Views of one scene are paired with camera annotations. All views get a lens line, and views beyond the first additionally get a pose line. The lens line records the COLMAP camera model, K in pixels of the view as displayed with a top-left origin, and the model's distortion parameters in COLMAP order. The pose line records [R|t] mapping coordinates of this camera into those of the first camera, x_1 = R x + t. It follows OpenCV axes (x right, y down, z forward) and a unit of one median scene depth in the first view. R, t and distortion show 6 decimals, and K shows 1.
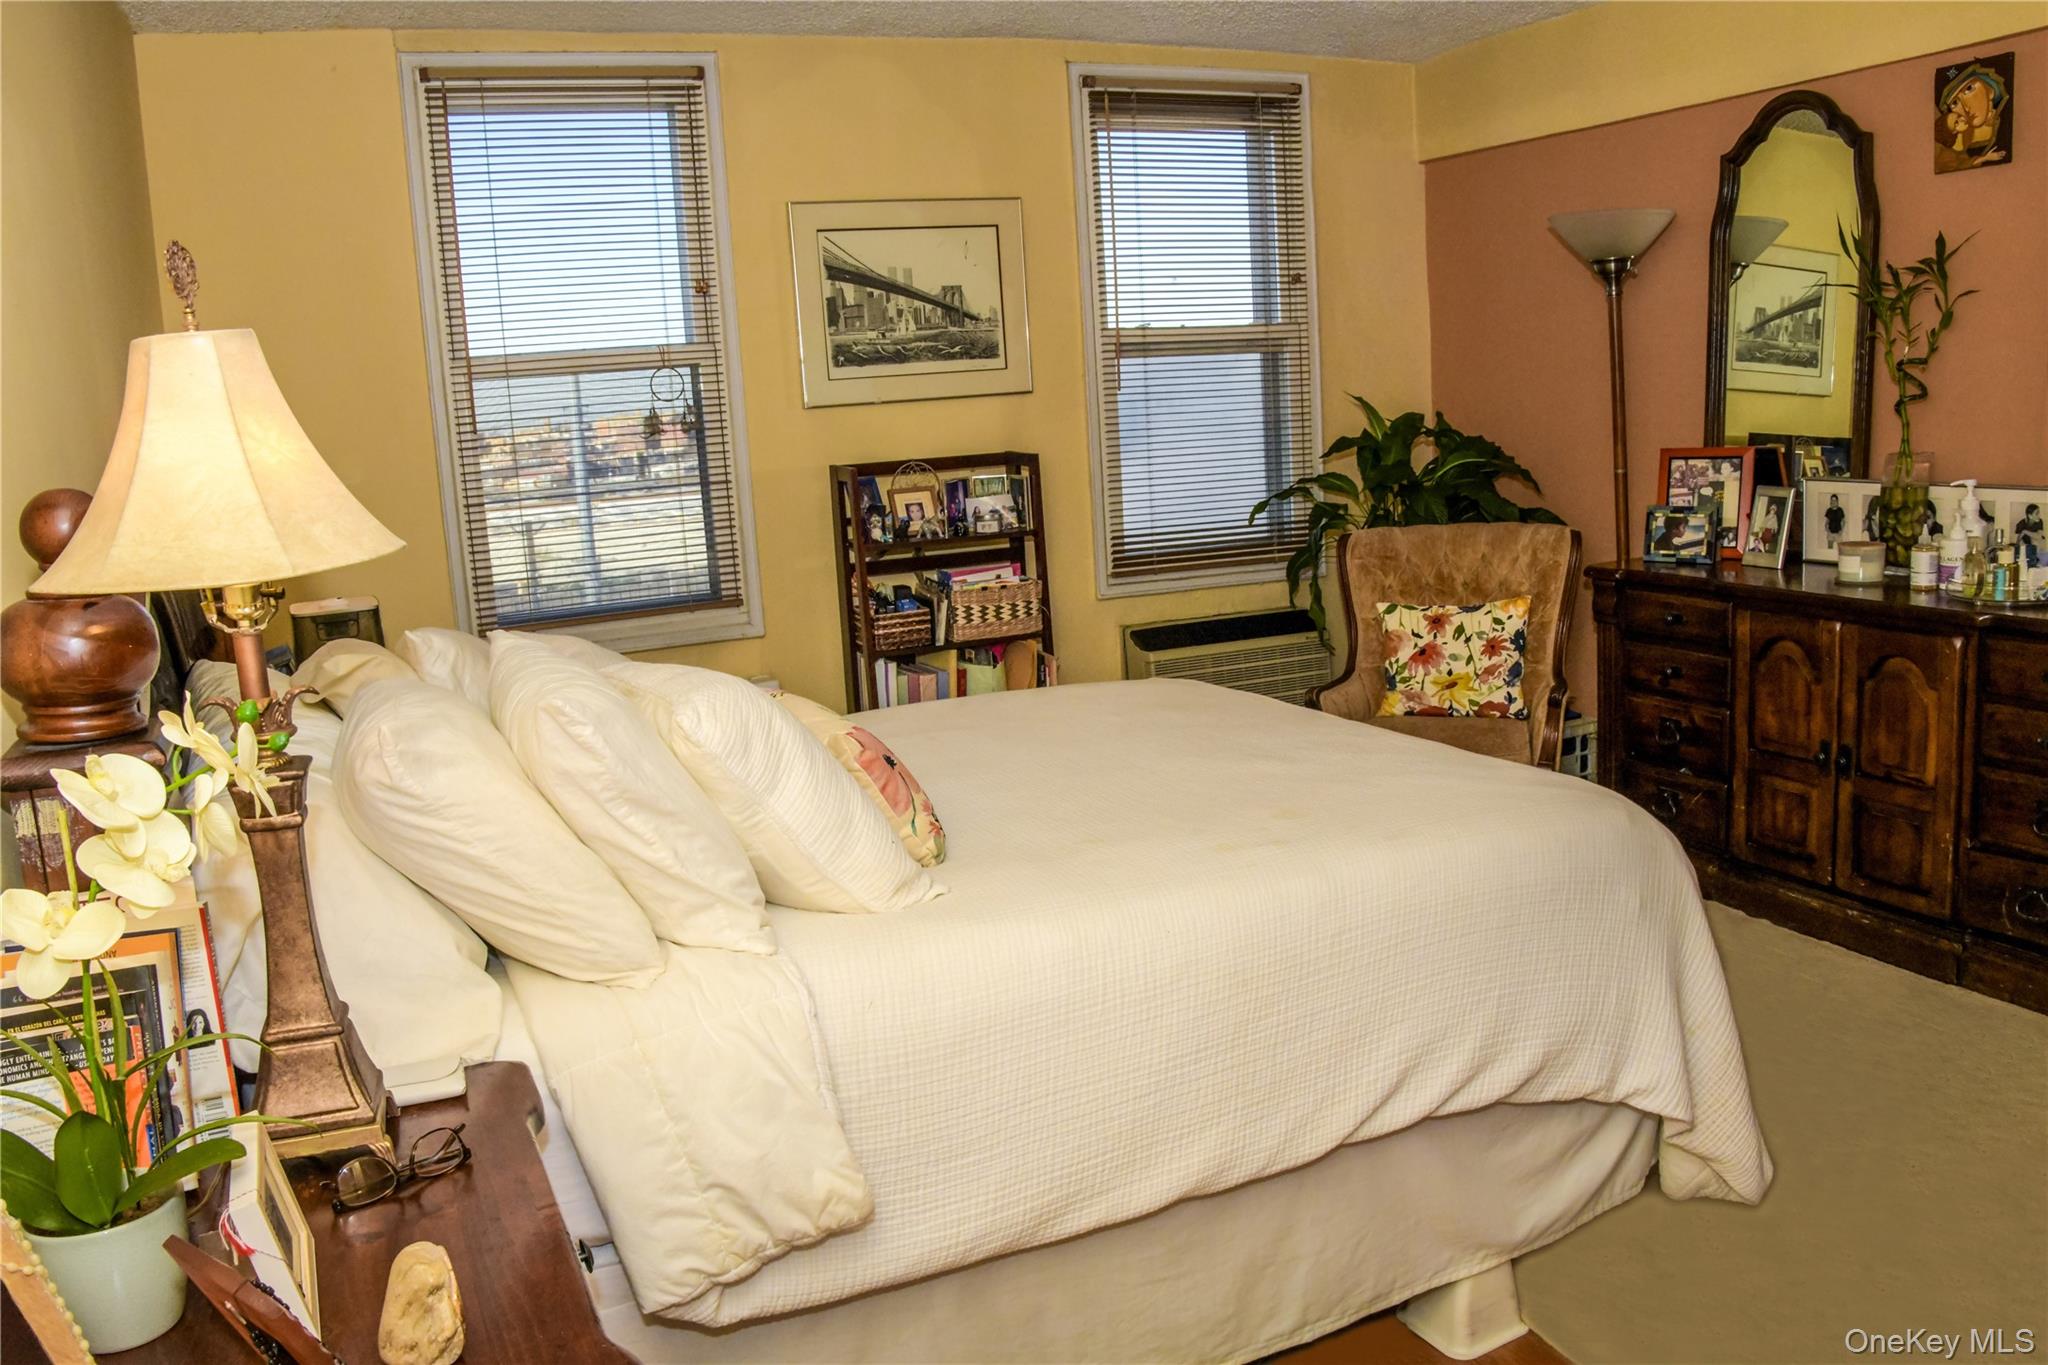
lens RADIAL K [[1688.1, 0, 1024.0], [0, 1688.1, 682.5], [0, 0, 1]] dist [-0.137005, 0.085851]
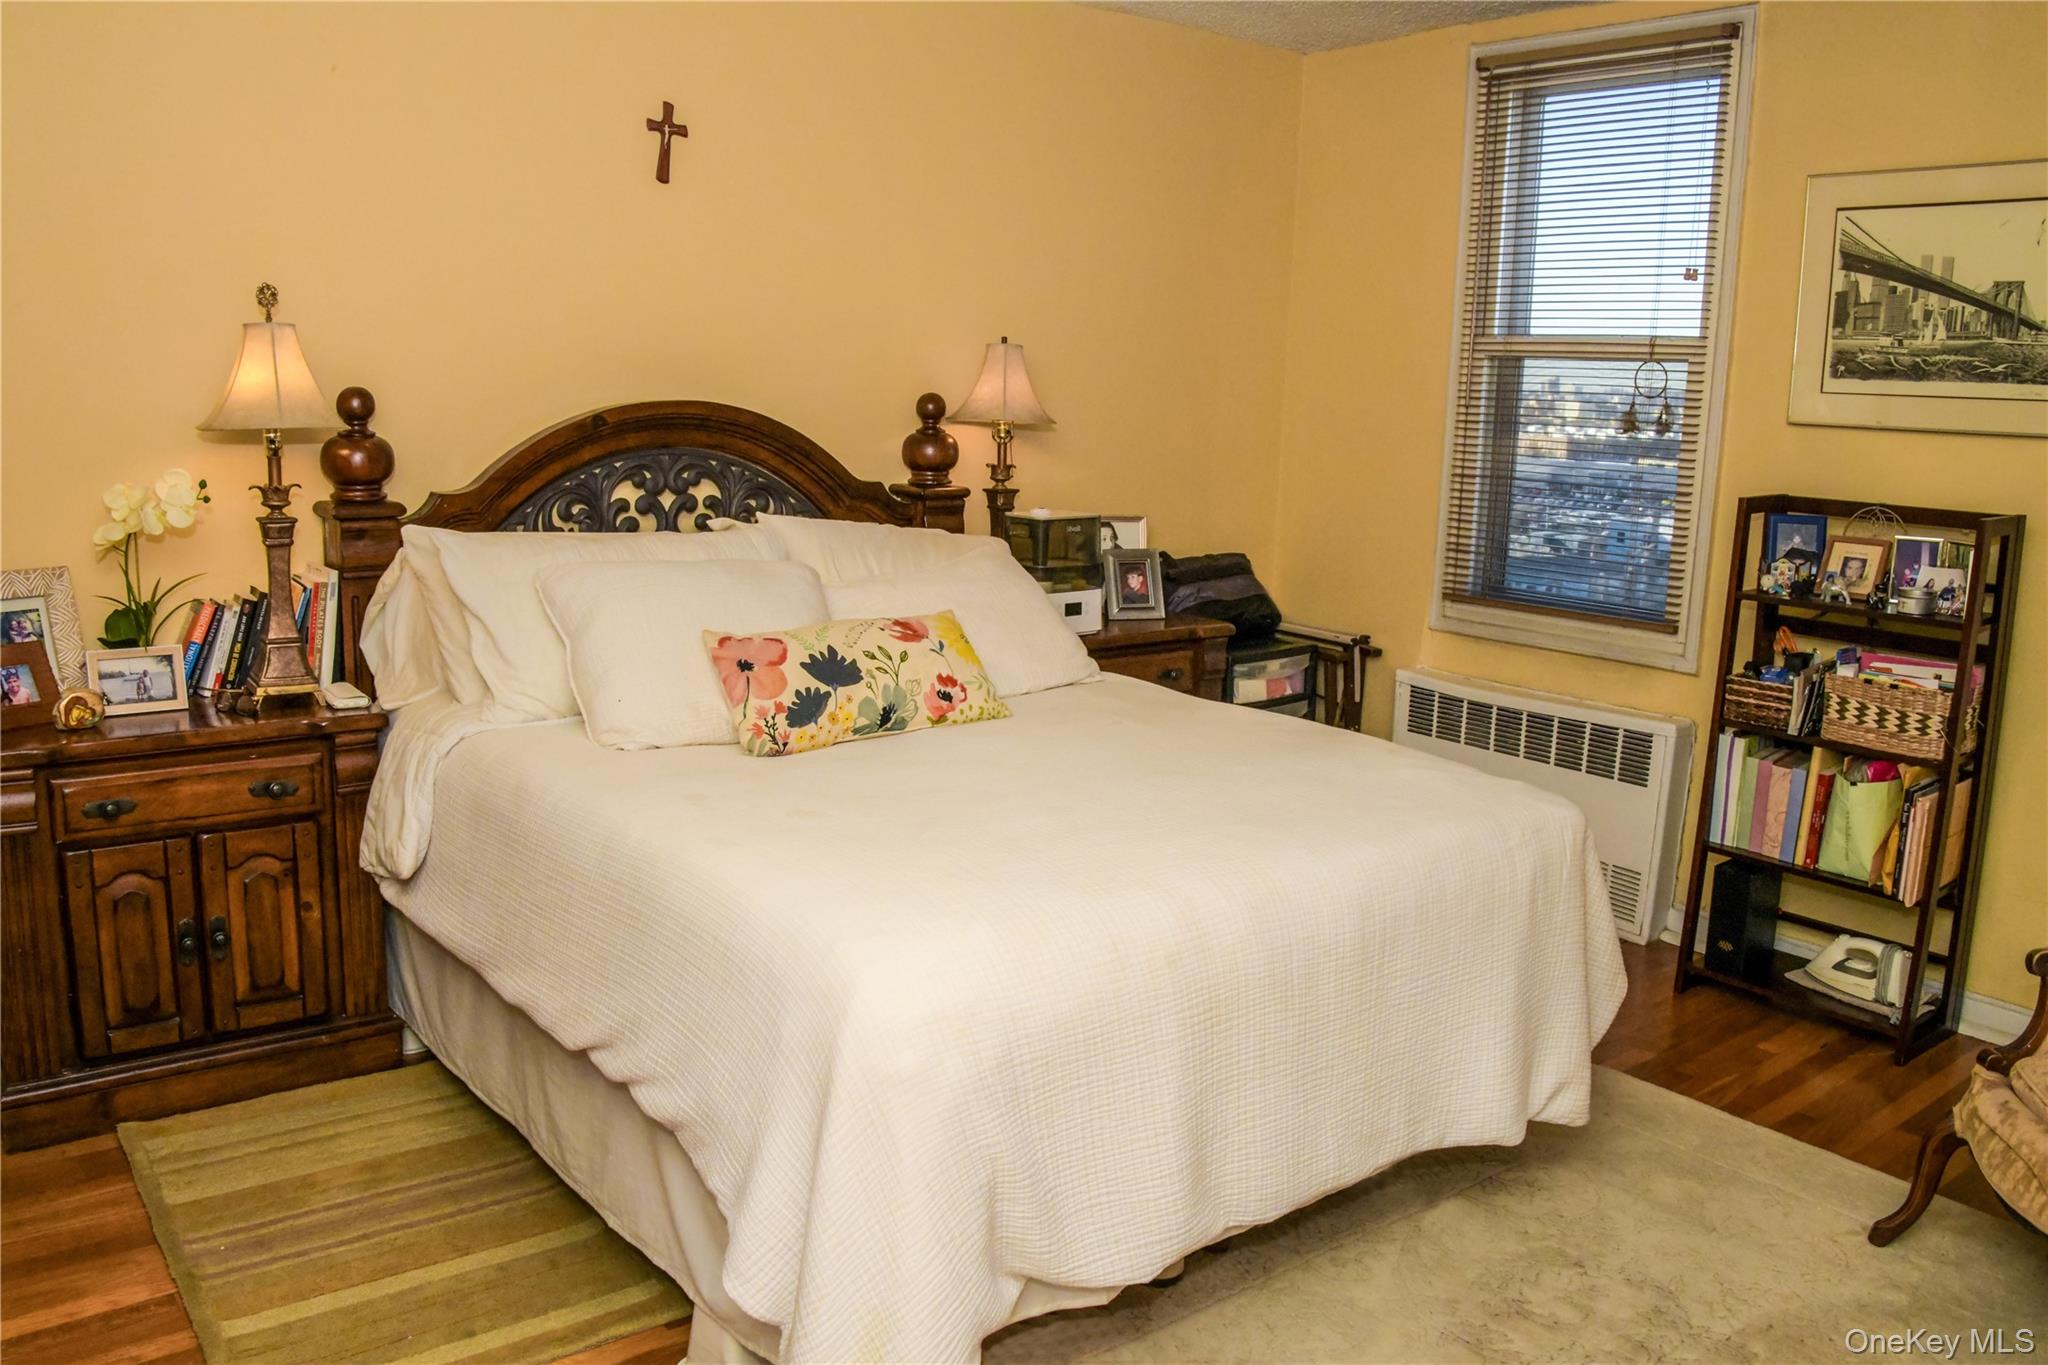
lens RADIAL K [[1688.1, 0, 1024.0], [0, 1688.1, 682.5], [0, 0, 1]] dist [-0.137005, 0.085851]
pose [[0.234844, 0.242769, -0.941229, 0.577821], [-0.204129, 0.959034, 0.196430, -0.121582], [0.950358, 0.146002, 0.274779, 0.428930]]
